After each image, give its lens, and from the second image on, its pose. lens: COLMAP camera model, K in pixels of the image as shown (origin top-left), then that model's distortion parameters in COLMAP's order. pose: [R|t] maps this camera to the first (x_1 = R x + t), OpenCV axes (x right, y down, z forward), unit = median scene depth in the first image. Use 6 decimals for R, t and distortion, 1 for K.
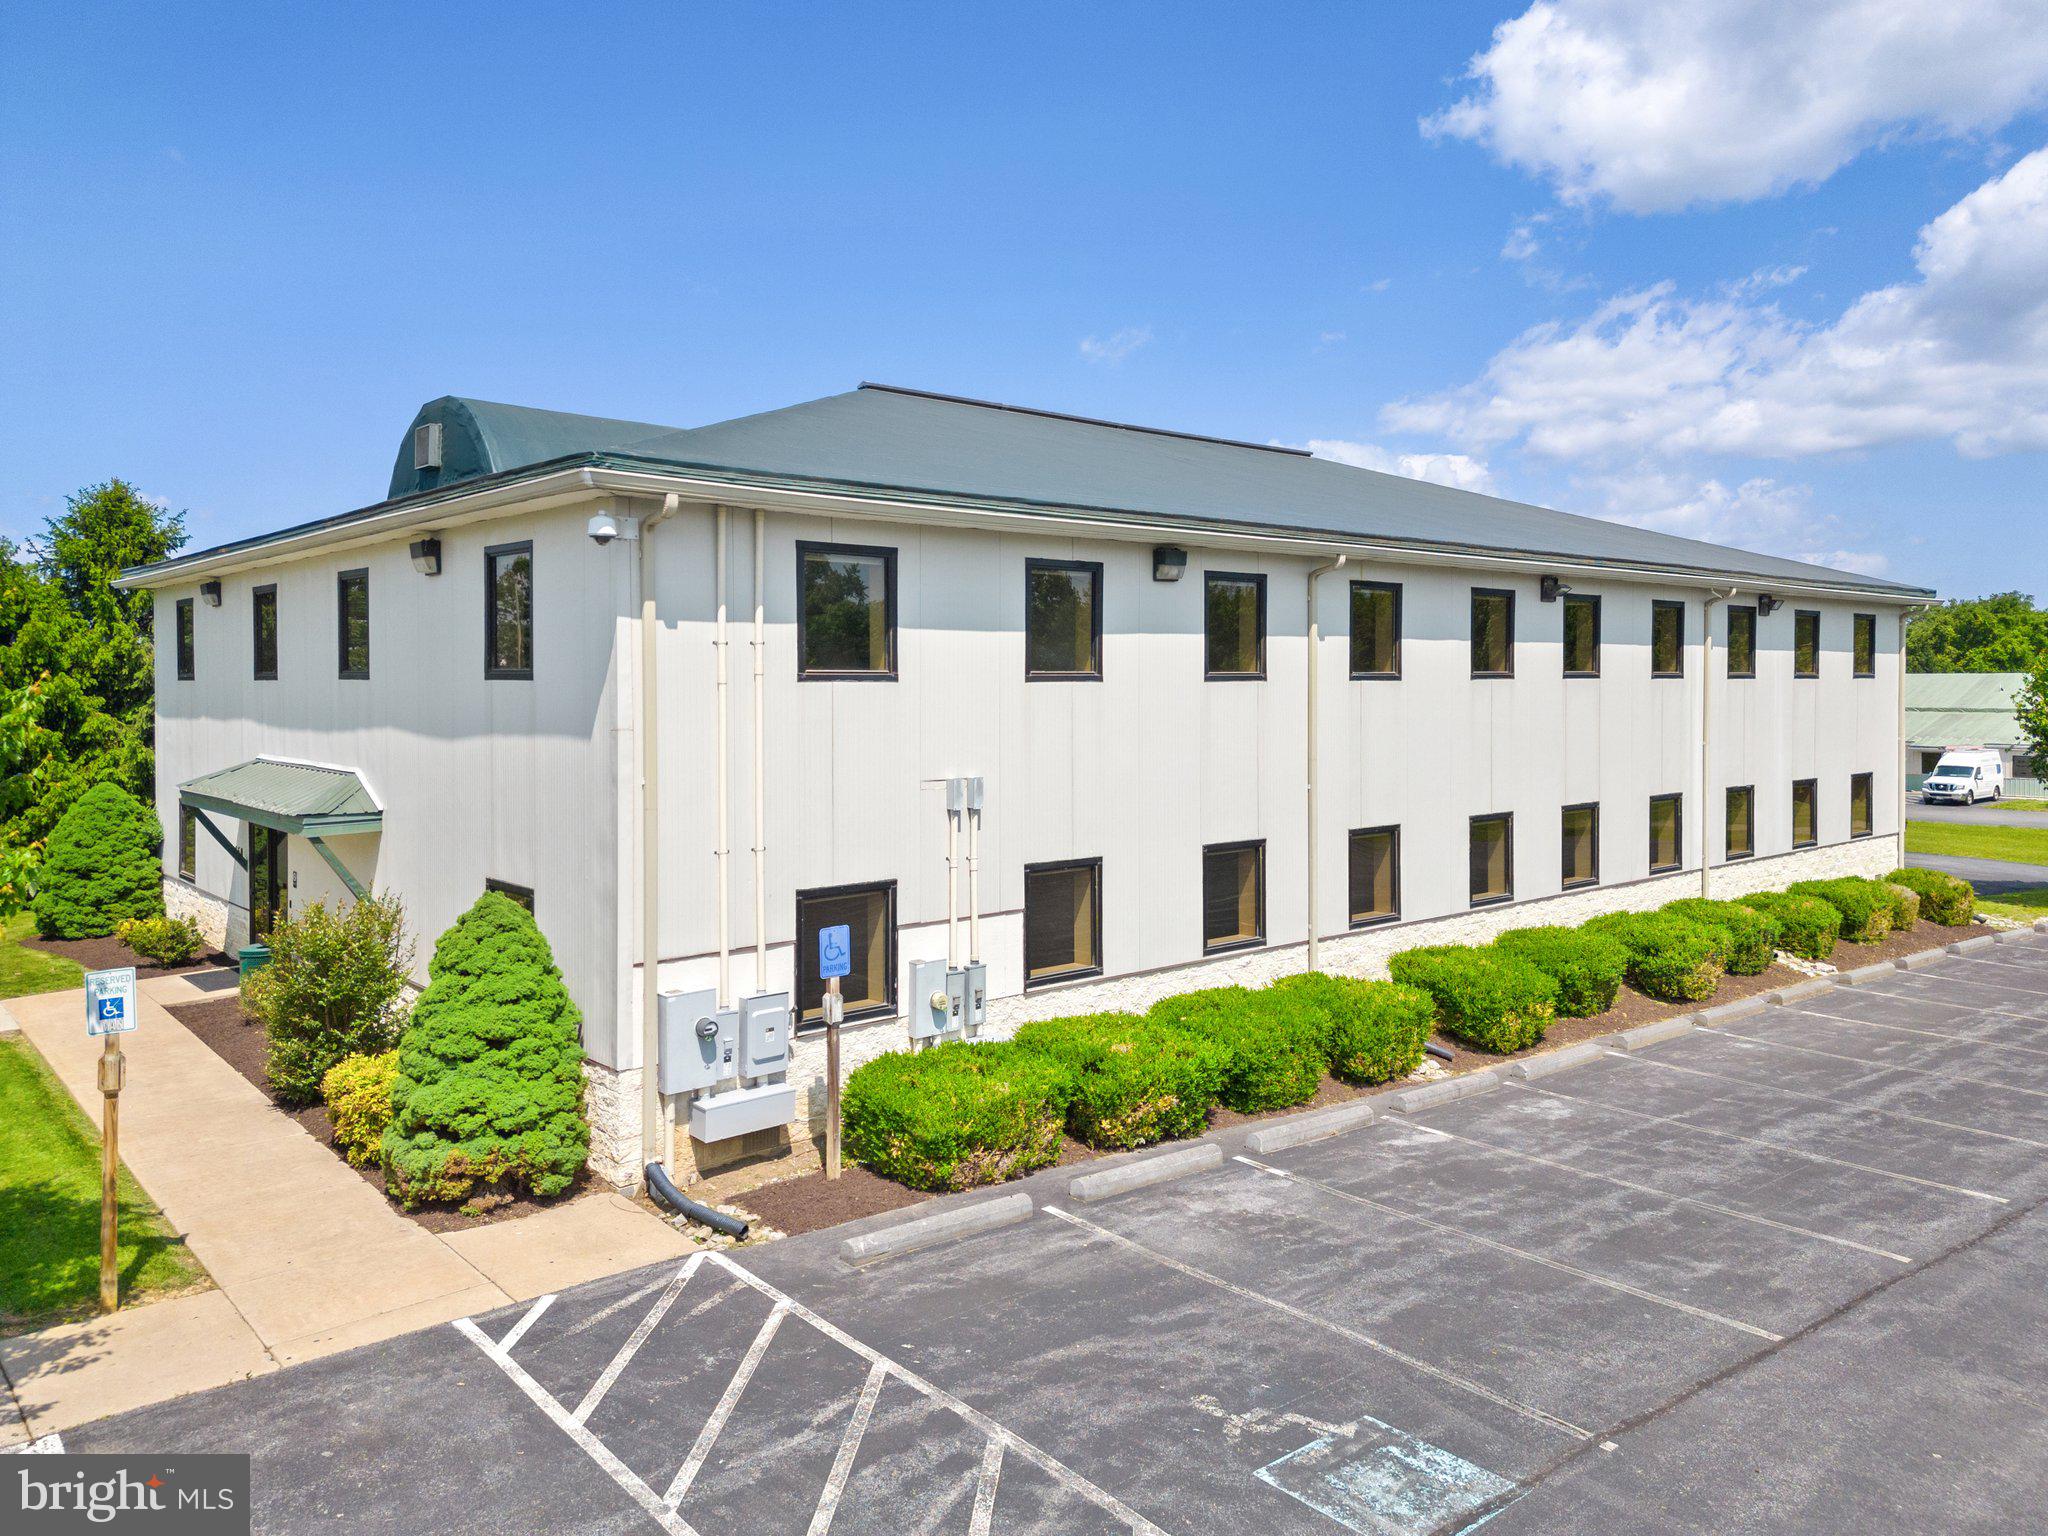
lens RADIAL K [[1458.7, 0, 1027.1], [0, 1458.7, 691.4], [0, 0, 1]] dist [0.080086, -0.070489]
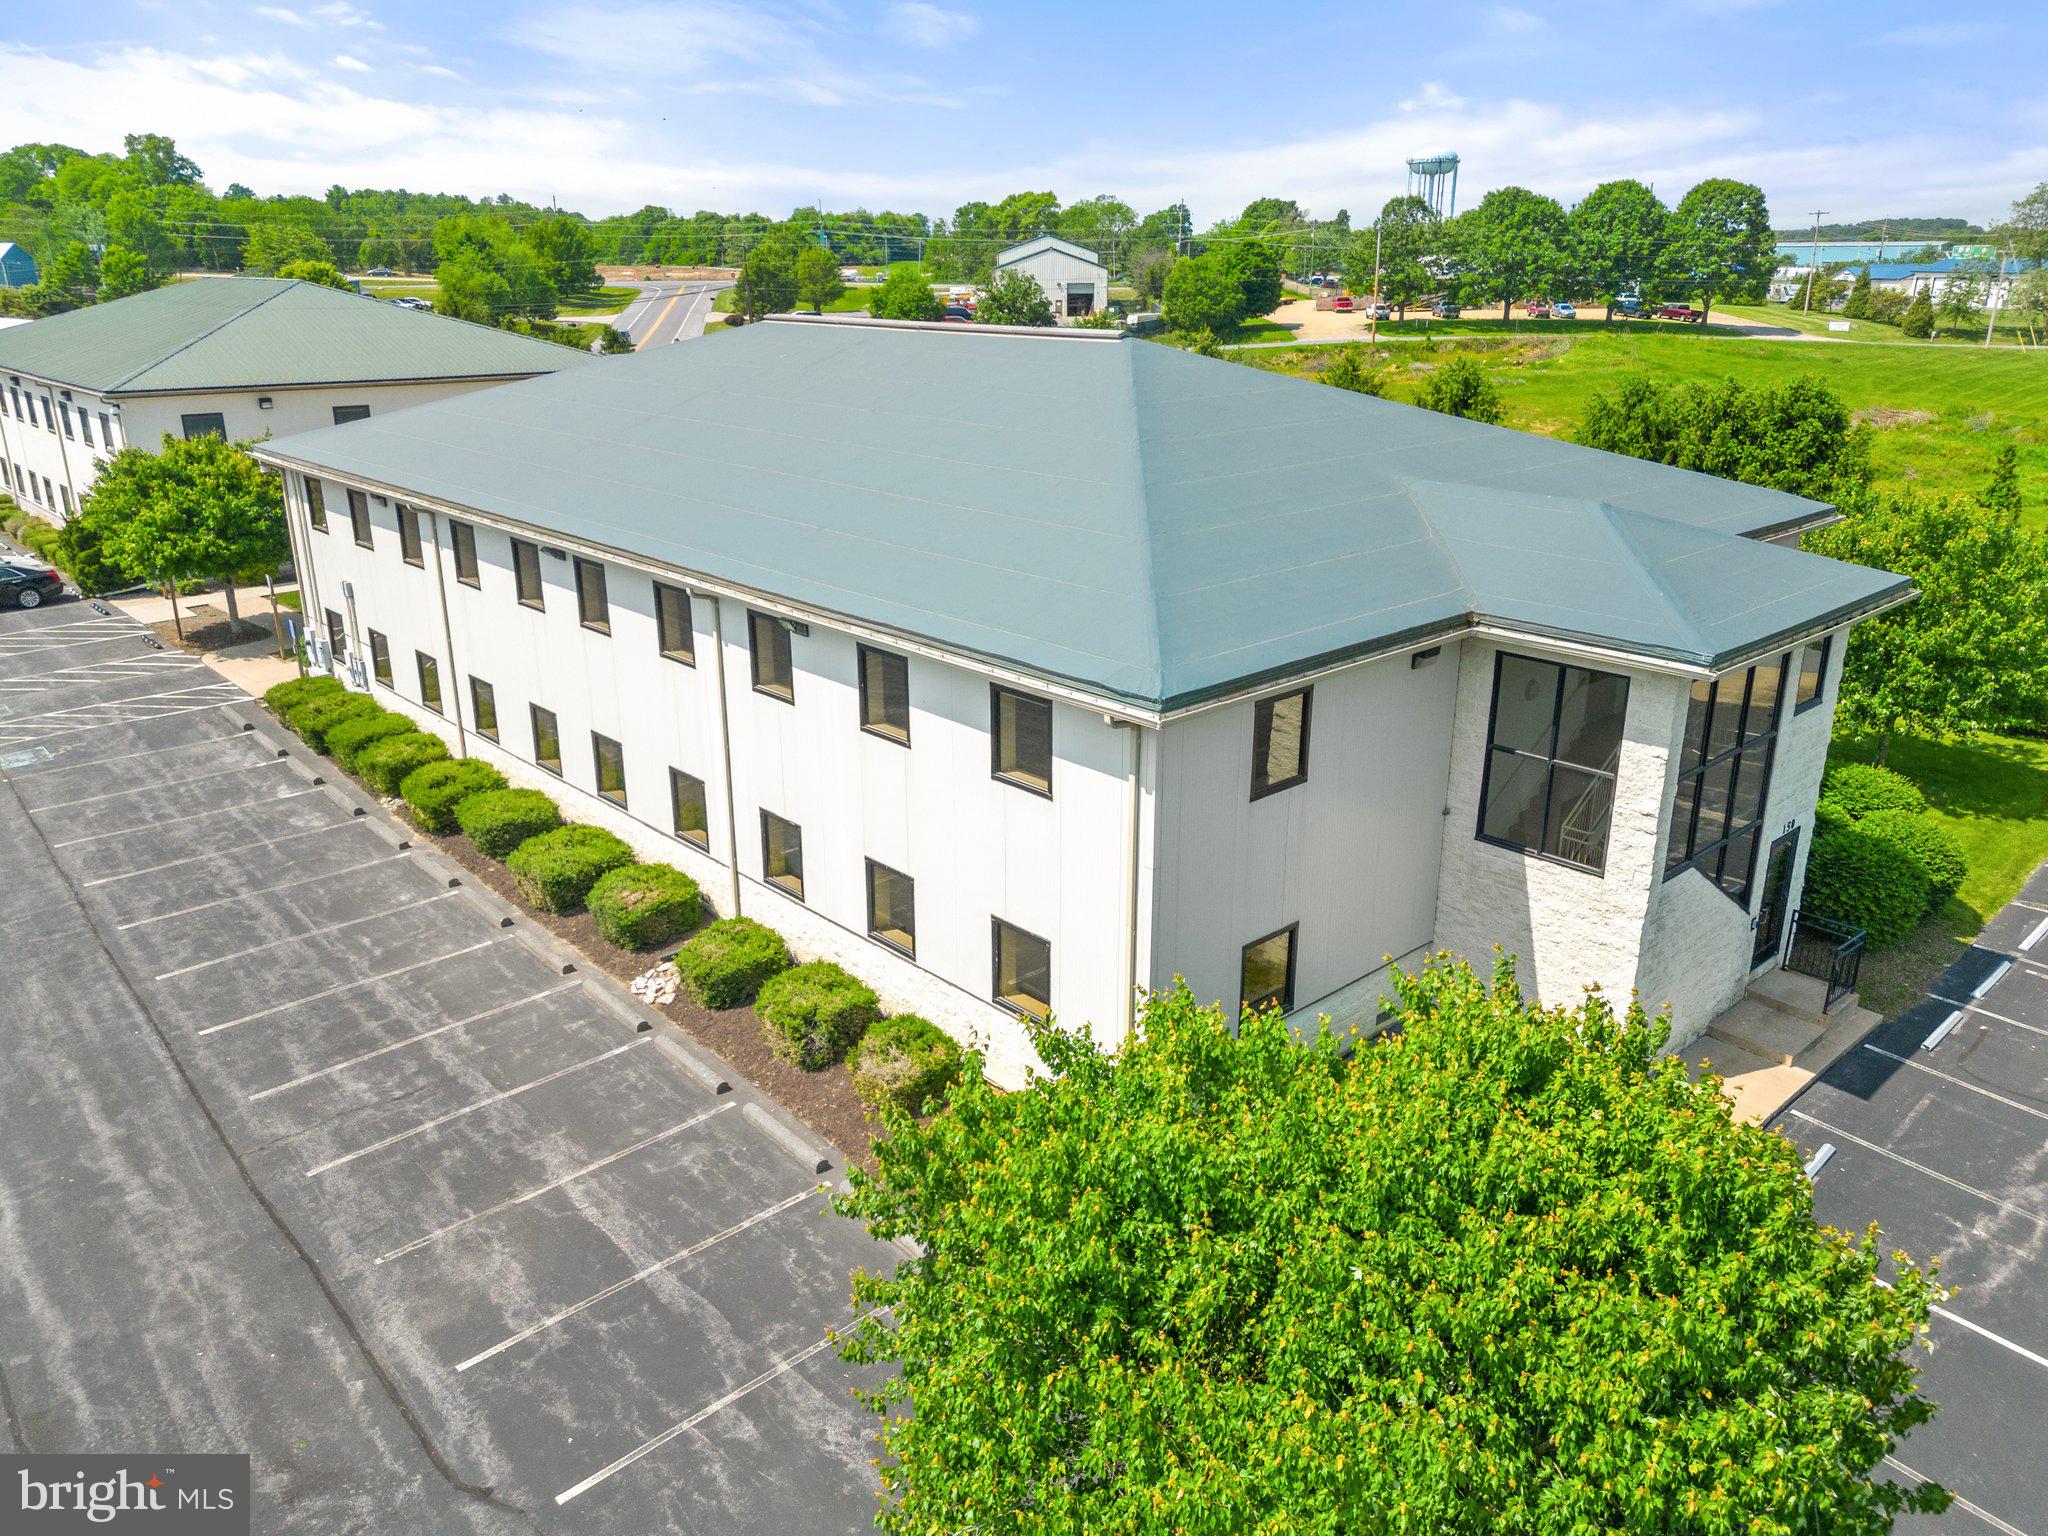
lens RADIAL K [[1447.6, 0, 1033.6], [0, 1447.6, 769.1], [0, 0, 1]] dist [0.097752, -0.110161]
pose [[0.034691, 0.331467, -0.942829, 2.524553], [-0.008061, 0.943459, 0.331392, -0.488471], [0.999366, -0.003896, 0.035401, 2.194730]]
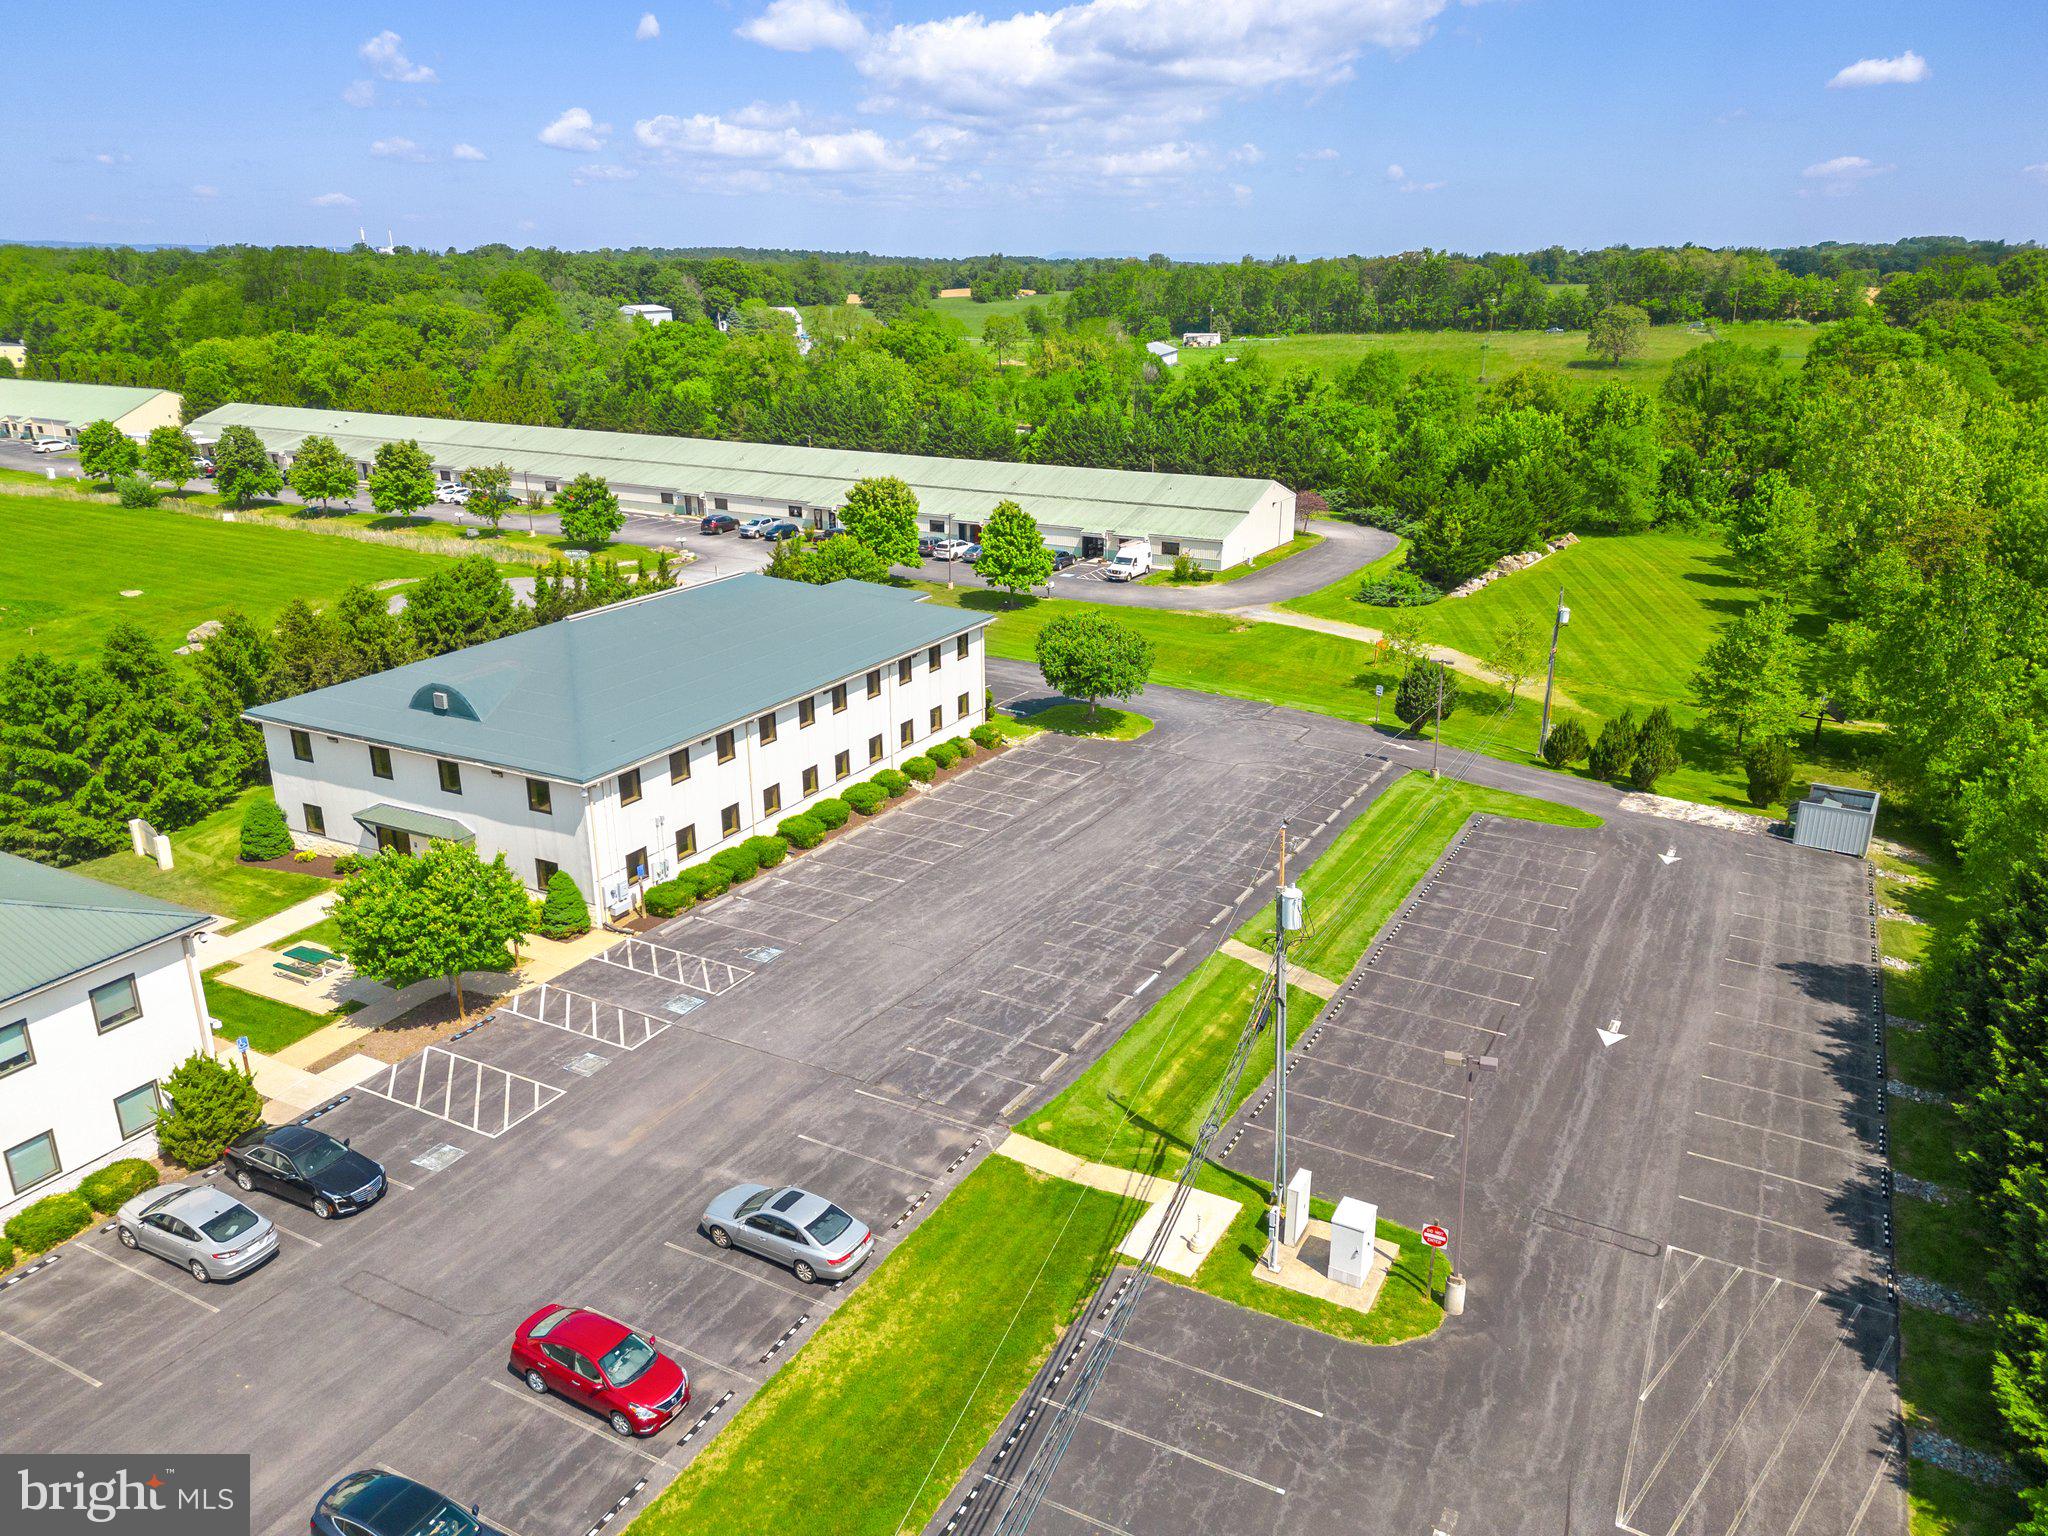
lens RADIAL K [[1447.6, 0, 1033.6], [0, 1447.6, 769.1], [0, 0, 1]] dist [0.097752, -0.110161]
pose [[0.933152, -0.116350, 0.340133, -0.451157], [0.003538, 0.949101, 0.314953, -1.381416], [-0.359466, -0.292696, 0.886066, -2.977928]]
